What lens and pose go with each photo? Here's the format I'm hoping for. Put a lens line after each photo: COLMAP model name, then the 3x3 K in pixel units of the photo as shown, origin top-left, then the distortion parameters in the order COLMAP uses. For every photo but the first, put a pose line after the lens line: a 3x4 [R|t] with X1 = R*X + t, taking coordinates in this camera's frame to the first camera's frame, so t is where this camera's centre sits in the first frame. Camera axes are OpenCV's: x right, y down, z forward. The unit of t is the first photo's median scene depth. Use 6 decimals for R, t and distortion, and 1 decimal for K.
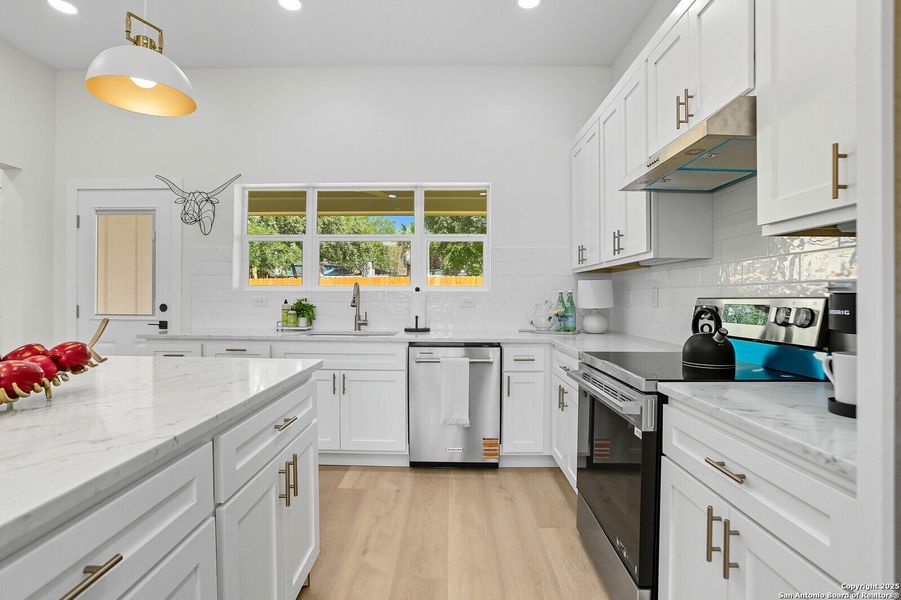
lens RADIAL K [[458.4, 0, 448.1], [0, 458.4, 297.5], [0, 0, 1]] dist [-0.029092, -0.000099]
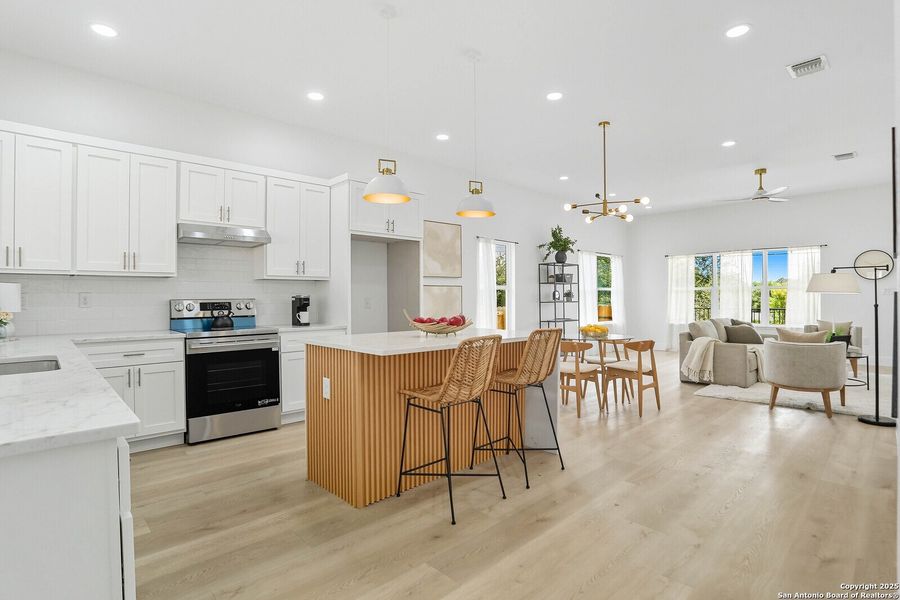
lens RADIAL K [[457.9, 0, 447.7], [0, 457.9, 297.5], [0, 0, 1]] dist [-0.029092, -0.000099]
pose [[-0.705601, -0.001601, 0.708608, -1.039144], [0.003667, 0.999976, 0.005911, -0.008767], [-0.708600, 0.006770, -0.705578, 1.029797]]
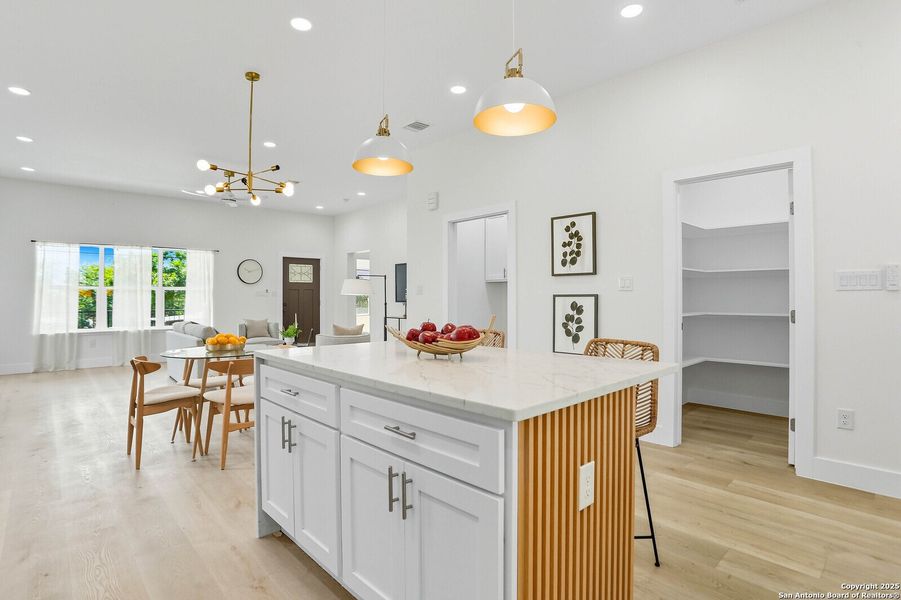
lens RADIAL K [[458.4, 0, 448.1], [0, 458.4, 297.5], [0, 0, 1]] dist [-0.029092, -0.000099]
pose [[-0.716257, -0.002180, -0.697833, 0.130683], [-0.004442, 0.999989, 0.001435, -0.002438], [0.697823, 0.004128, -0.716259, 0.787299]]
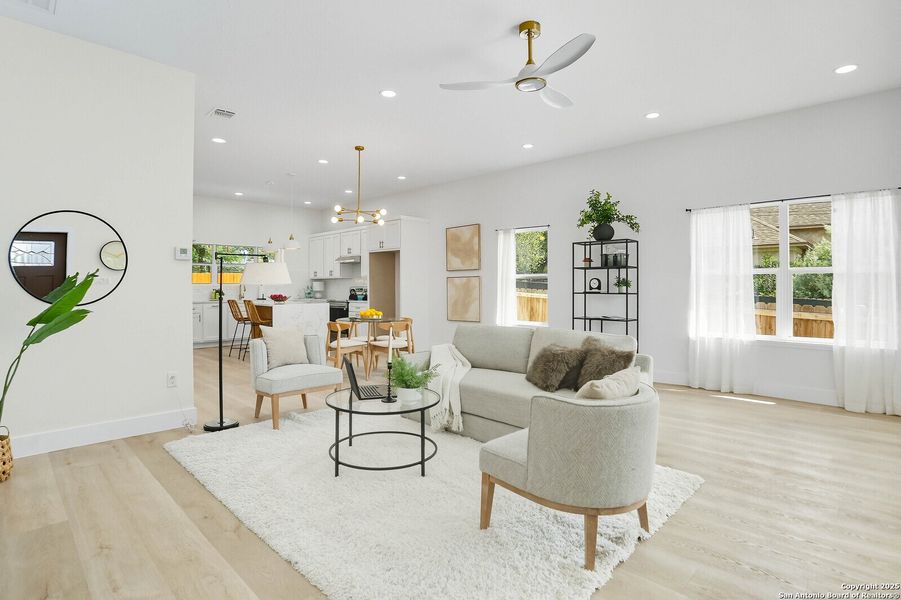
lens RADIAL K [[520.5, 0, 449.6], [0, 520.5, 286.9], [0, 0, 1]] dist [-0.028820, 0.000631]
pose [[0.727295, -0.004756, 0.686308, -1.562443], [0.005990, 0.999982, 0.000582, 0.000779], [-0.686298, 0.003688, 0.727311, -2.358731]]
